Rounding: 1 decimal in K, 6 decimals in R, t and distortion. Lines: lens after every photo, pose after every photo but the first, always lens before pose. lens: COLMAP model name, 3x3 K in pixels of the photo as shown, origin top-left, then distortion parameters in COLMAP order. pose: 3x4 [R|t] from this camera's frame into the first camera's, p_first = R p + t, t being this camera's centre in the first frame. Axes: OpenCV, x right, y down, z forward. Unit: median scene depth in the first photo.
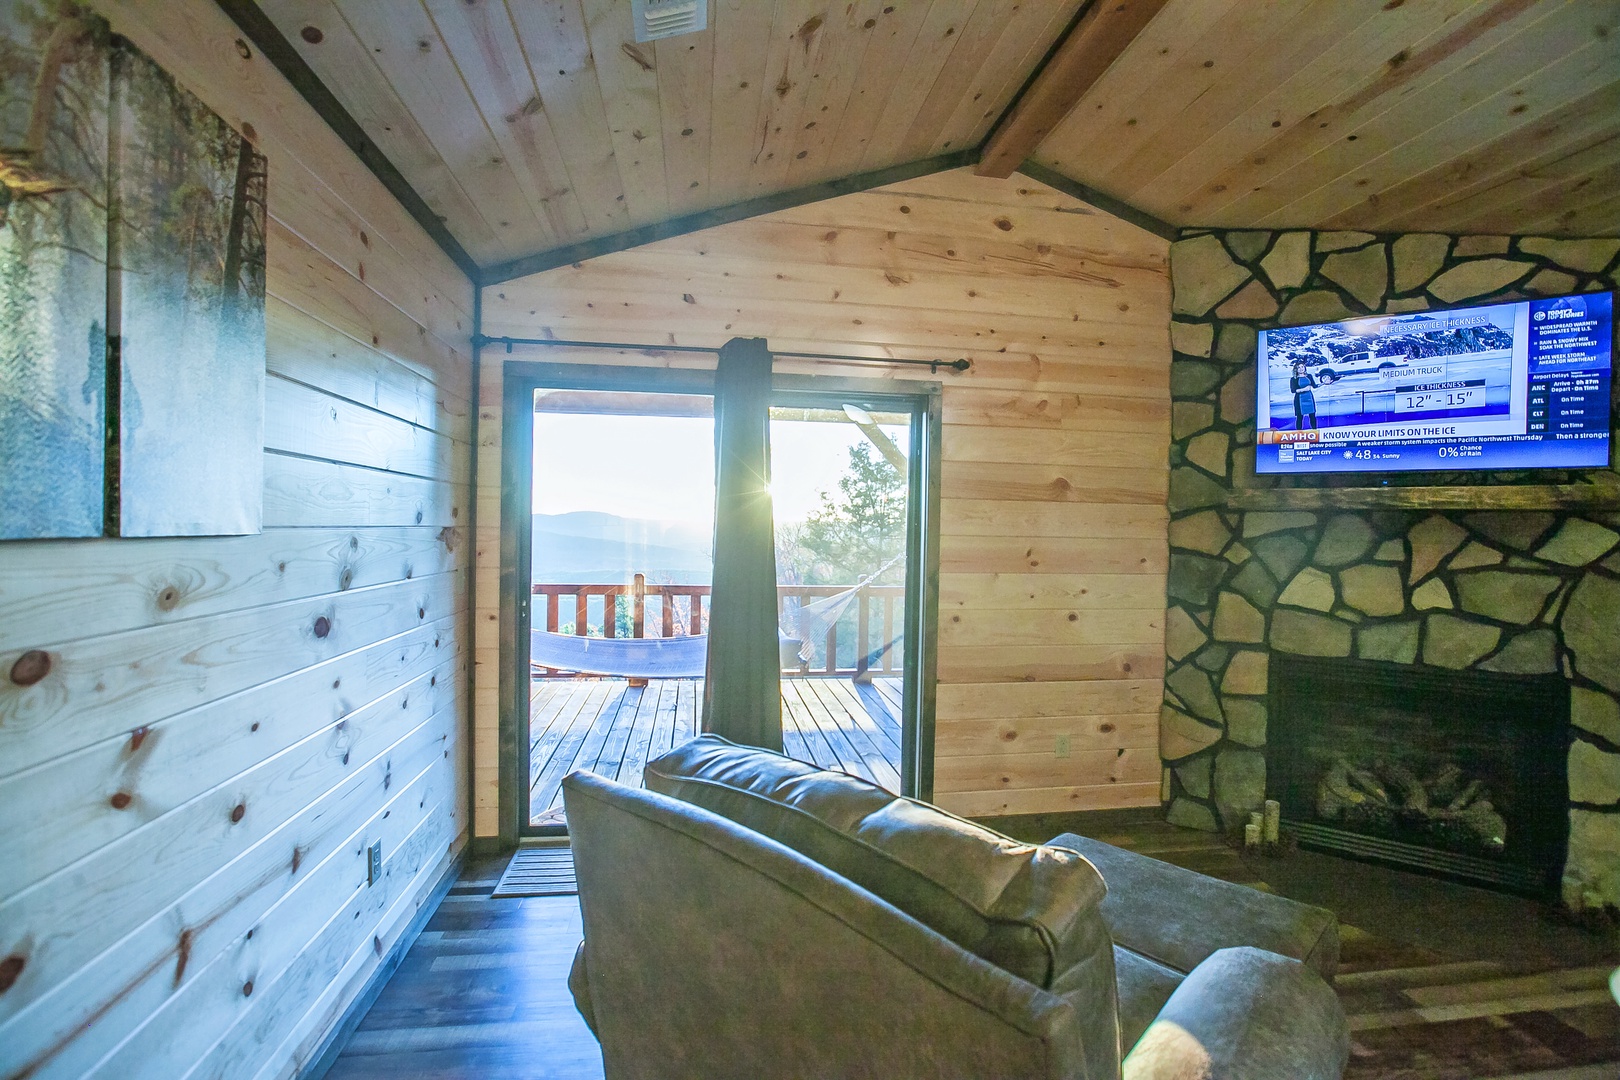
lens RADIAL K [[737.0, 0, 809.7], [0, 737.0, 536.8], [0, 0, 1]] dist [-0.050184, 0.016846]
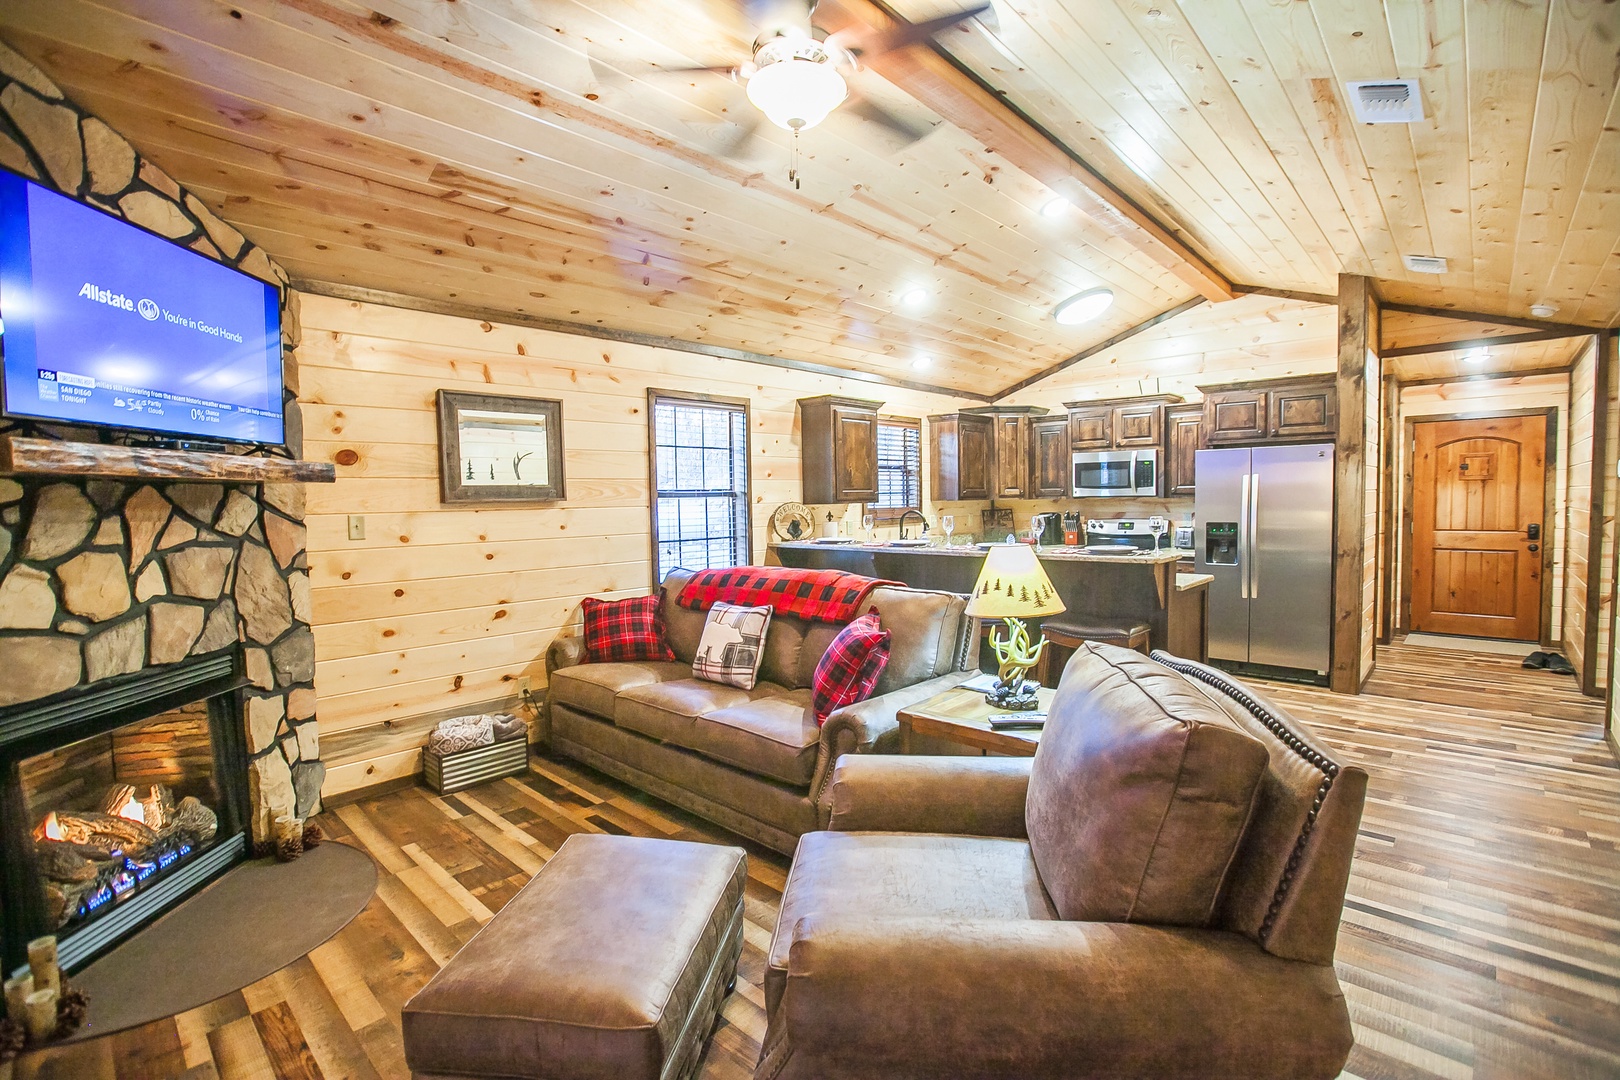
lens RADIAL K [[737.0, 0, 809.7], [0, 737.0, 536.8], [0, 0, 1]] dist [-0.050184, 0.016846]
pose [[-0.618923, -0.048096, 0.783978, -0.237453], [0.014338, 0.997265, 0.072501, -0.018878], [-0.785321, 0.056114, -0.616541, 0.831317]]
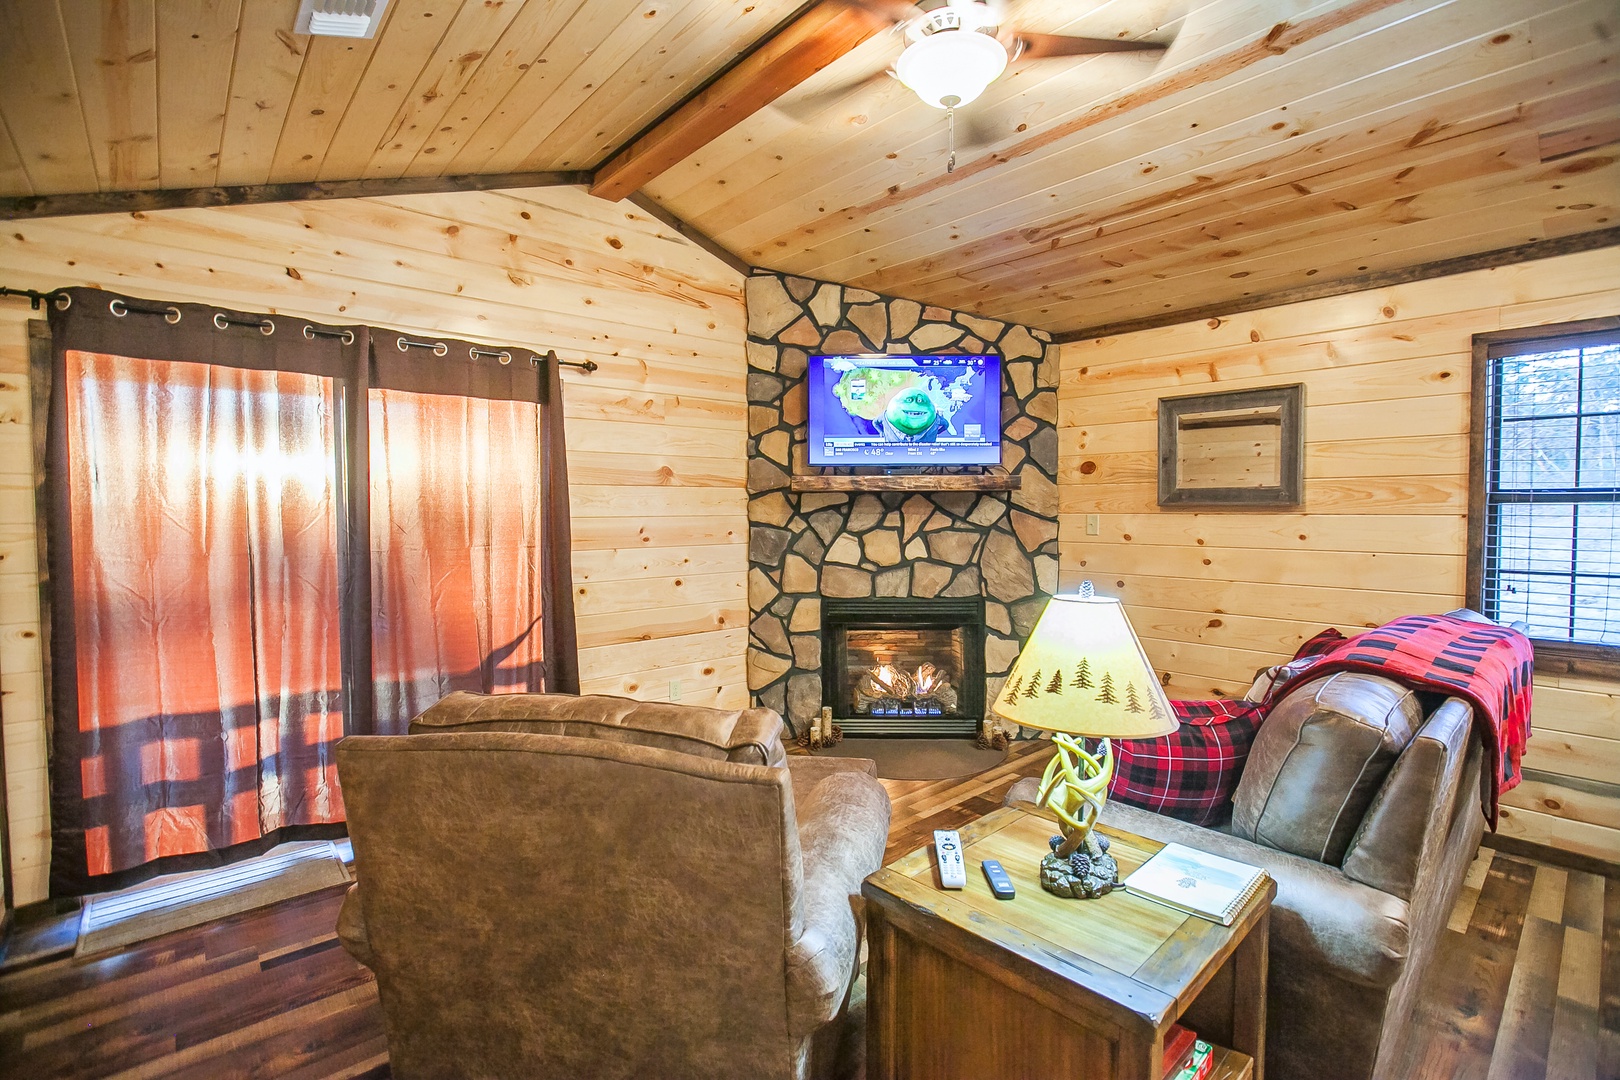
lens RADIAL K [[737.1, 0, 810.0], [0, 737.1, 530.9], [0, 0, 1]] dist [-0.051584, 0.000748]
pose [[0.836299, -0.038550, 0.546917, -0.125135], [0.025303, 0.999176, 0.031738, -0.008294], [-0.547690, -0.012704, 0.836585, -0.131273]]
